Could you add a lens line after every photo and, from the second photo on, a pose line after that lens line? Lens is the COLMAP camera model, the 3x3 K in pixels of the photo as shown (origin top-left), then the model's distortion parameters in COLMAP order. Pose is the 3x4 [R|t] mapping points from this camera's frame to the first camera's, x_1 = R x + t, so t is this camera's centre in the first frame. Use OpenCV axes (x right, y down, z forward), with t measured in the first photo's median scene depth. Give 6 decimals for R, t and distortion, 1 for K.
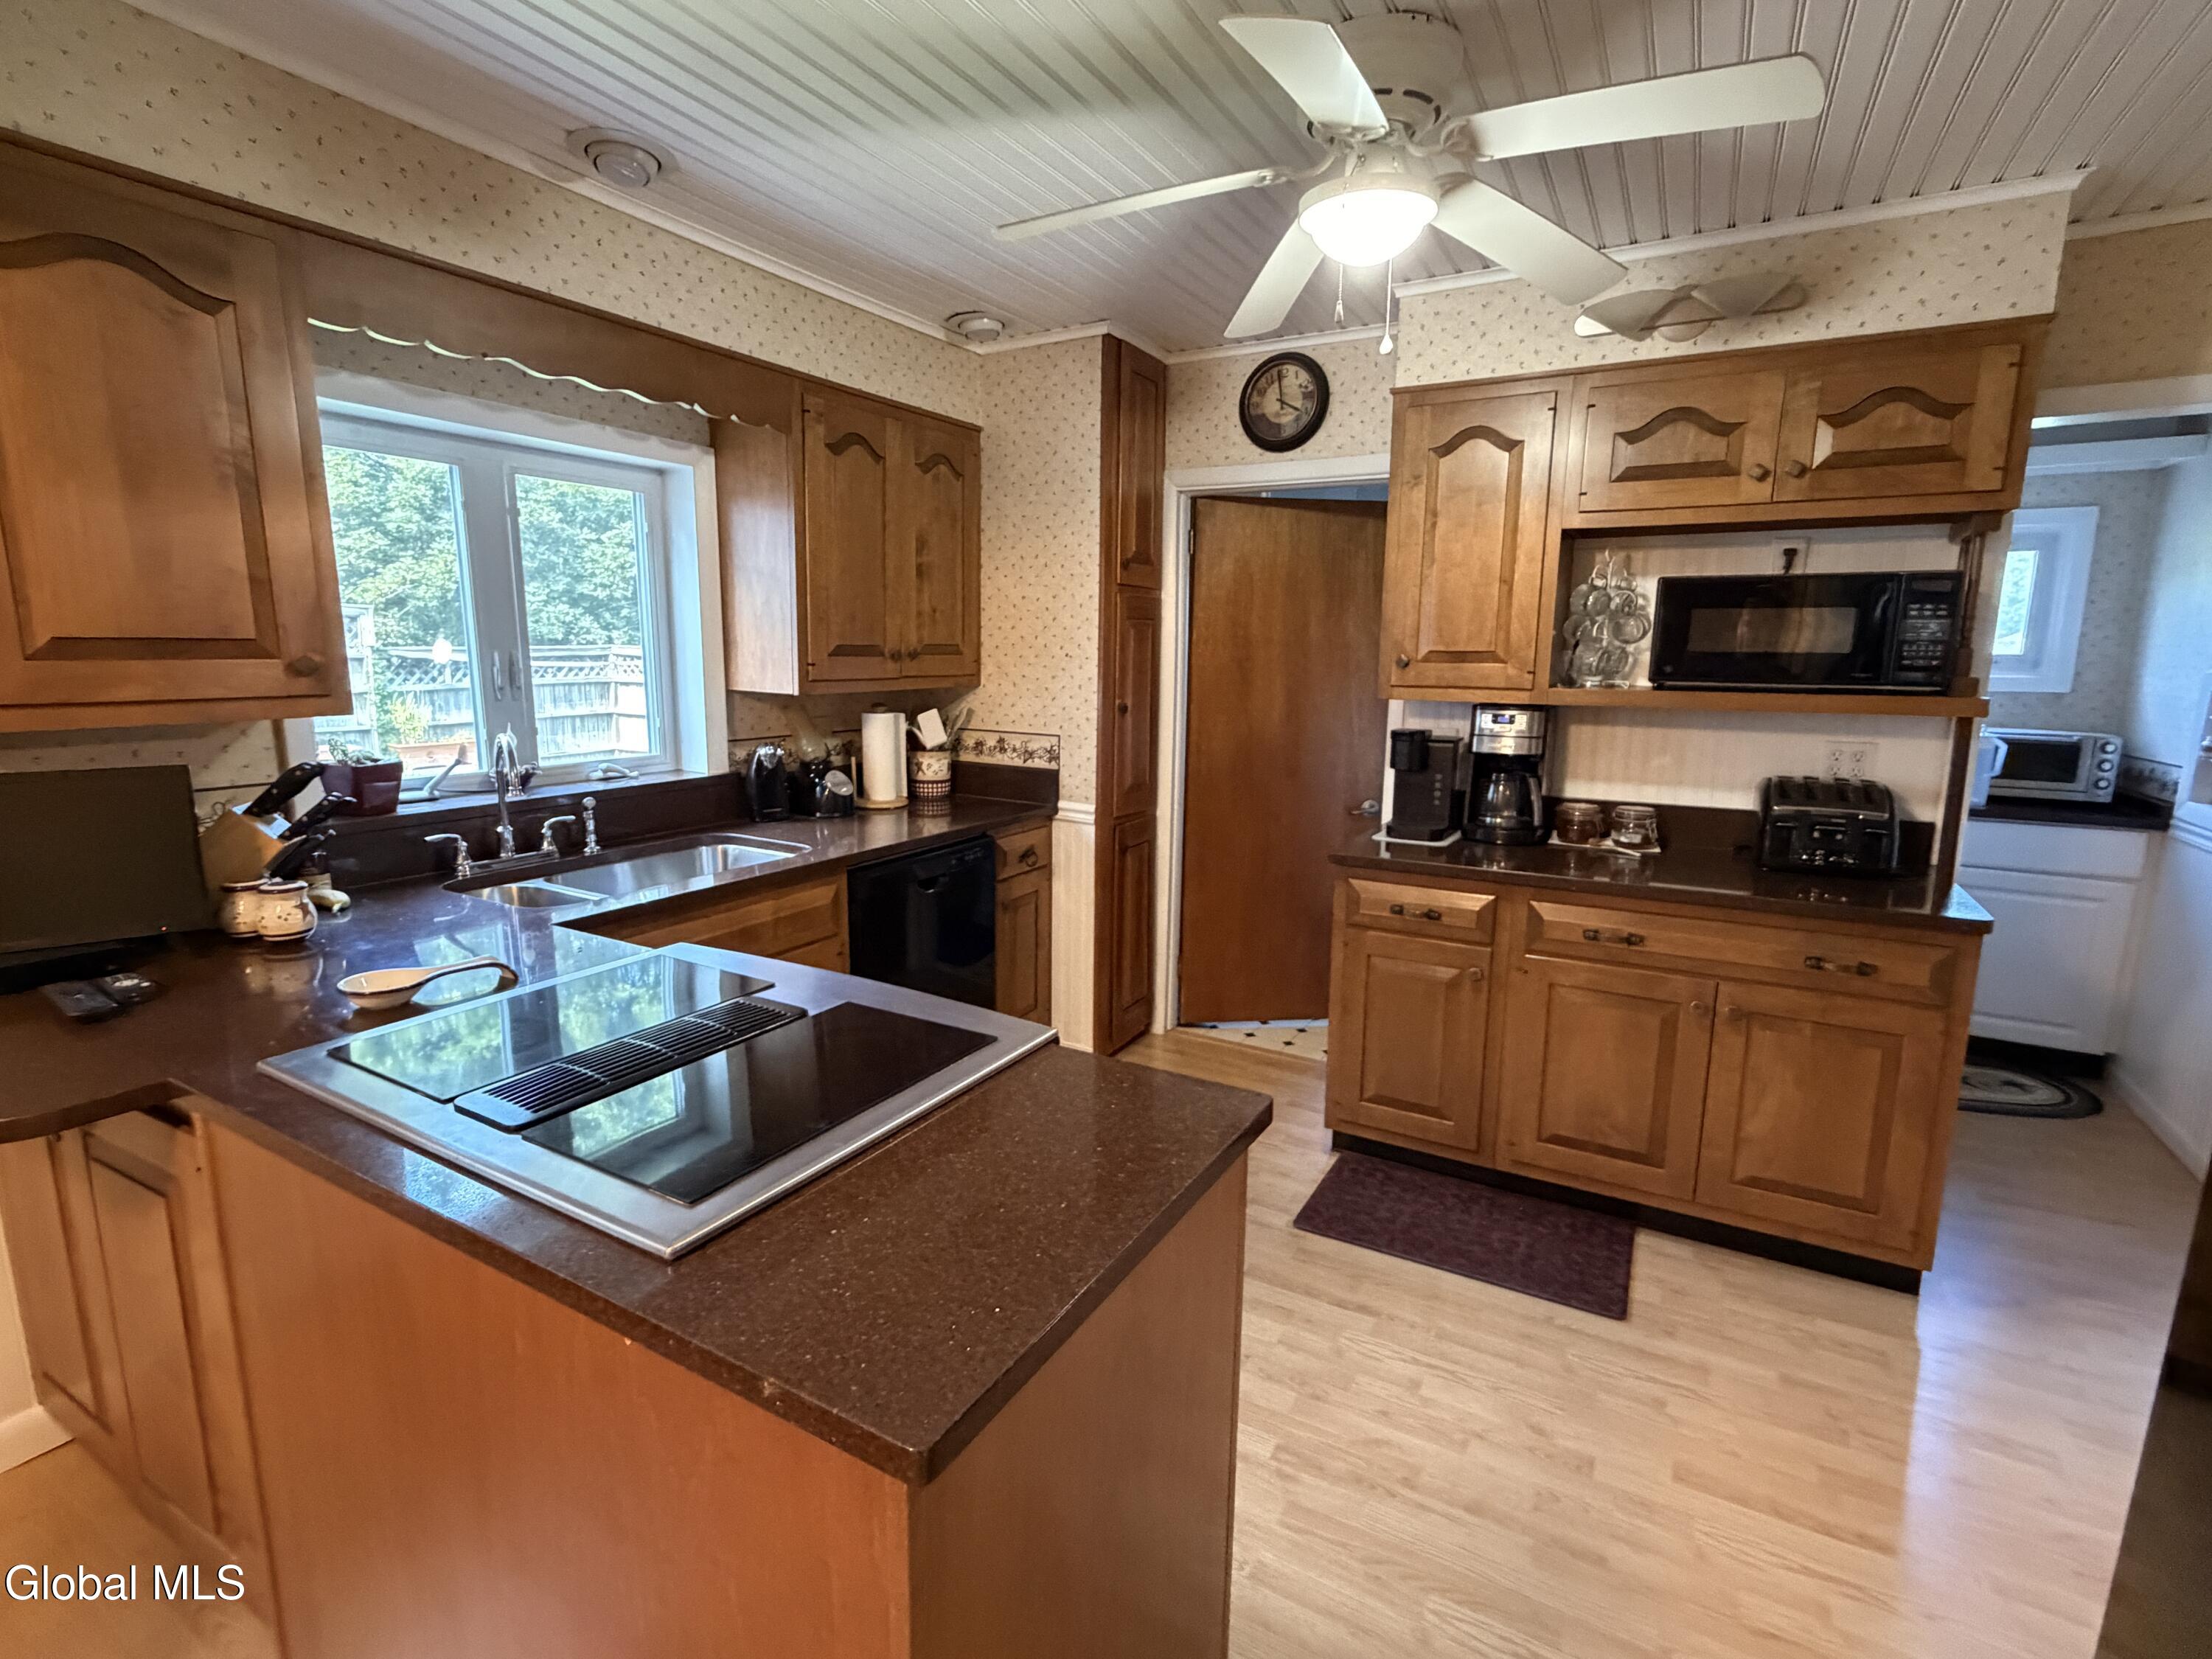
lens RADIAL K [[1030.1, 0, 1106.0], [0, 1030.1, 829.5], [0, 0, 1]] dist [0.003263, 0.000024]
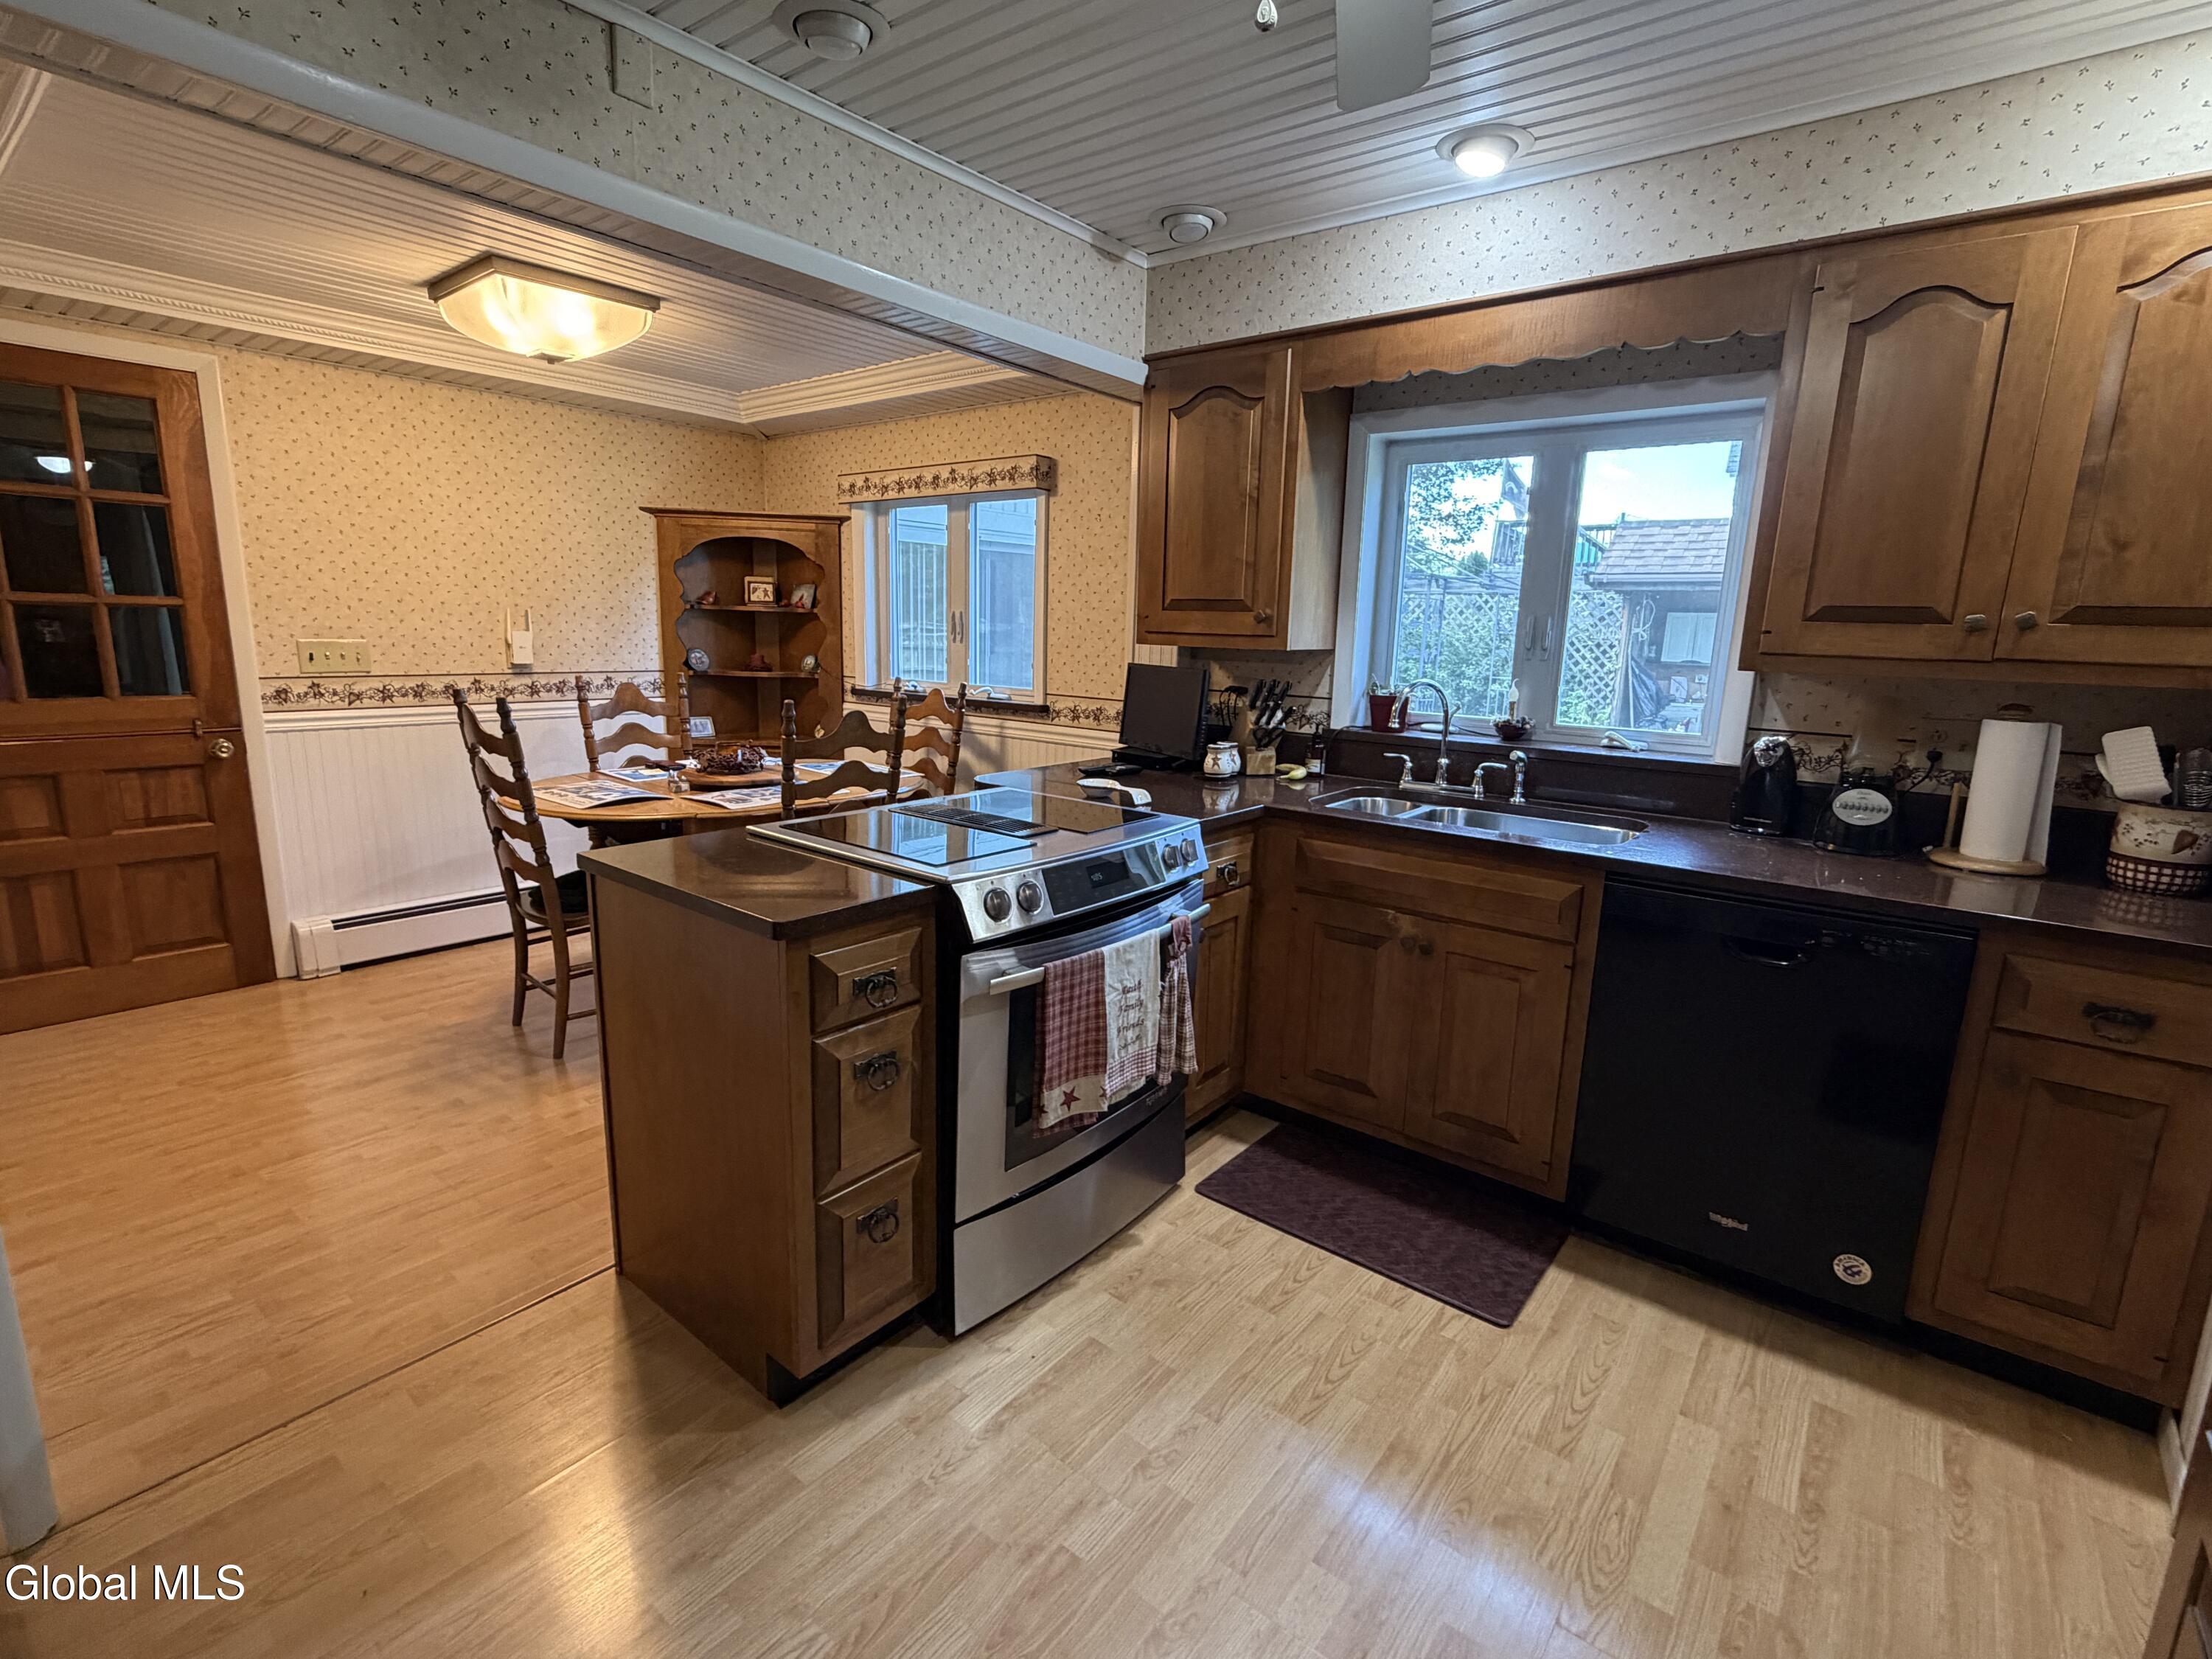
lens RADIAL K [[1030.1, 0, 1106.0], [0, 1030.1, 829.5], [0, 0, 1]] dist [0.003263, 0.000024]
pose [[-0.149002, 0.181978, -0.971948, 0.568217], [-0.202229, 0.956537, 0.210095, -0.083841], [0.967937, 0.227861, -0.105725, 0.653358]]
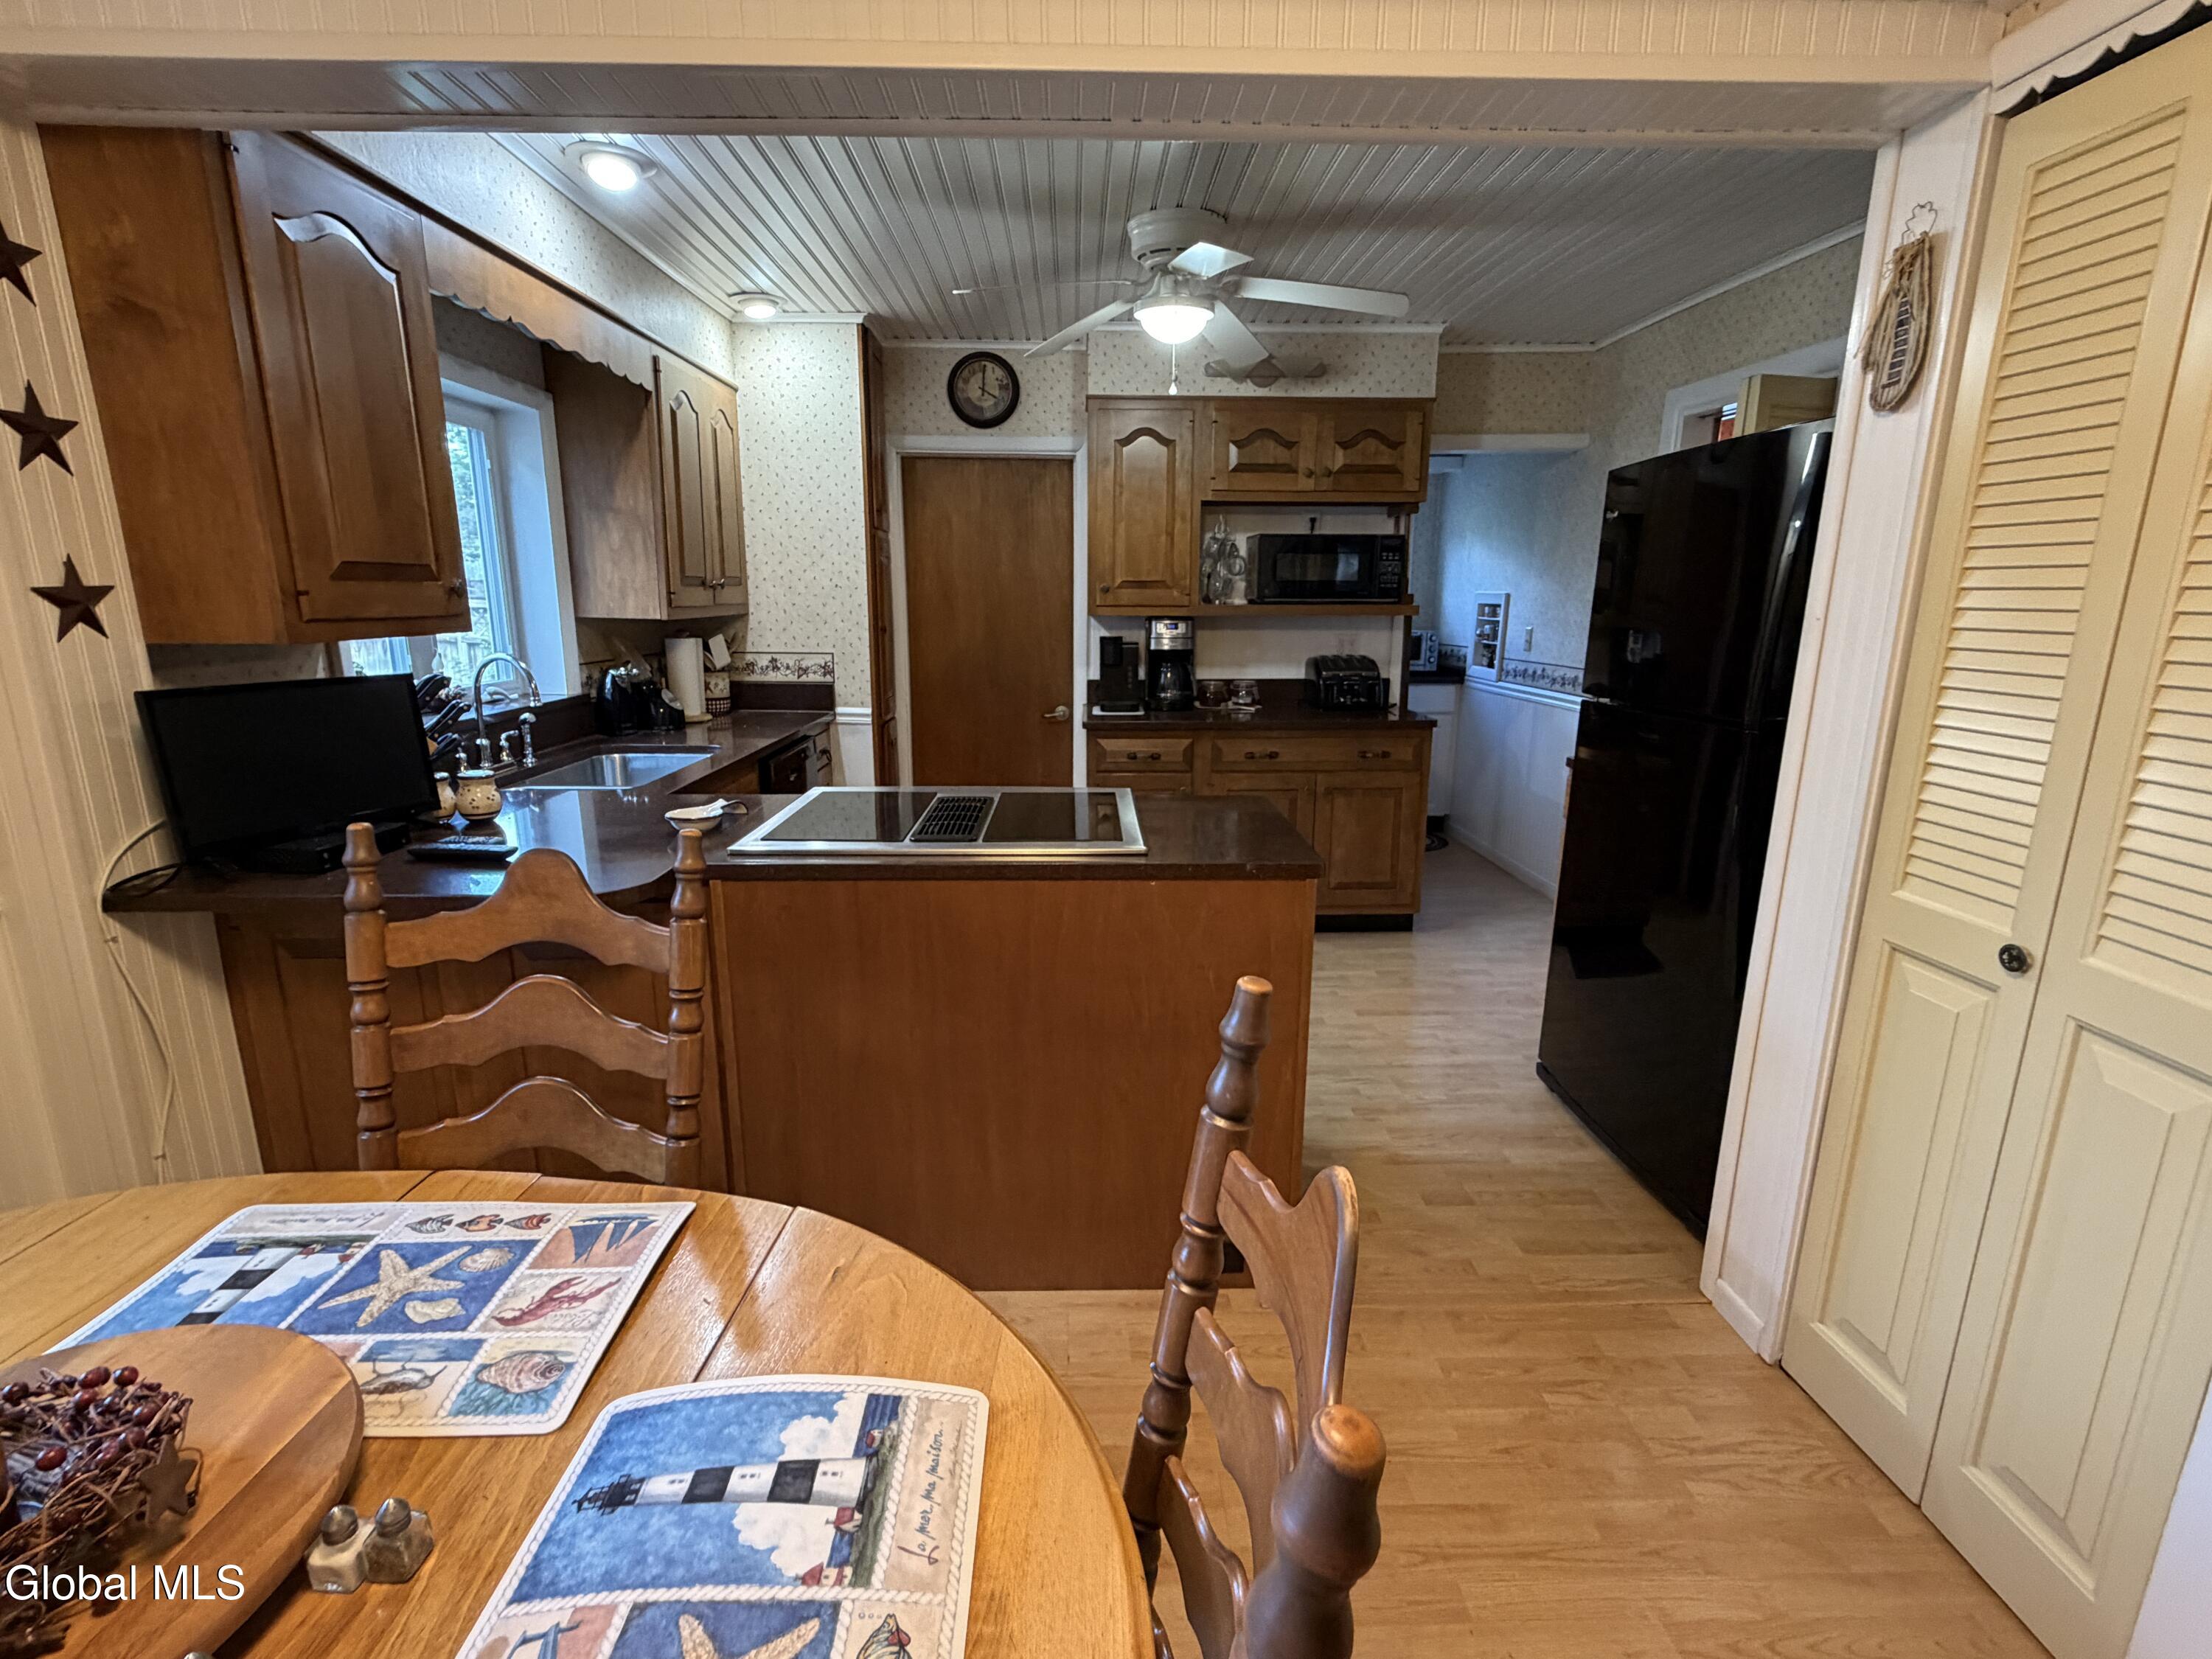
lens RADIAL K [[1030.1, 0, 1106.0], [0, 1030.1, 829.5], [0, 0, 1]] dist [0.003263, 0.000024]
pose [[0.854993, -0.122806, 0.503891, -0.496808], [0.094902, 0.992203, 0.080786, 0.057495], [-0.509883, -0.021251, 0.859981, -0.256436]]
